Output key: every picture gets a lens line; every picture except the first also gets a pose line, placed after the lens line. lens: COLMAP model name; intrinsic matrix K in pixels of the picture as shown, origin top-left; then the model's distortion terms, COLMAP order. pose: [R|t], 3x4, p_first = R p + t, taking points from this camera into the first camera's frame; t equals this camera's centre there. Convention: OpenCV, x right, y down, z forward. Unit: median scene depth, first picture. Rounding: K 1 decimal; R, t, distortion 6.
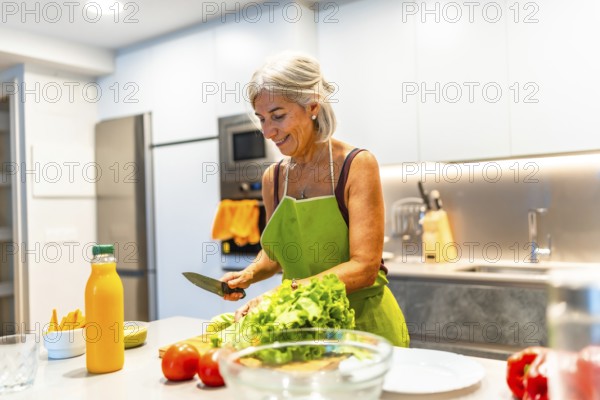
lens RADIAL K [[578.0, 0, 309.6], [0, 578.0, 200.8], [0, 0, 1]] dist [0.009895, -0.005532]
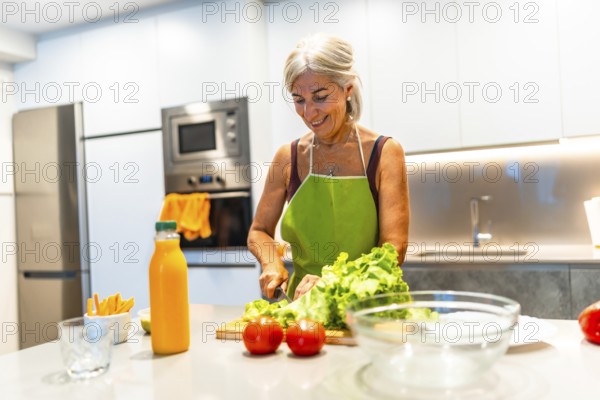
lens RADIAL K [[578.0, 0, 309.6], [0, 578.0, 200.8], [0, 0, 1]] dist [0.009895, -0.005532]
pose [[0.979047, -0.010565, 0.203360, -0.139415], [0.011737, 0.999921, -0.004559, 0.021343], [-0.203296, 0.006850, 0.979093, 0.002576]]
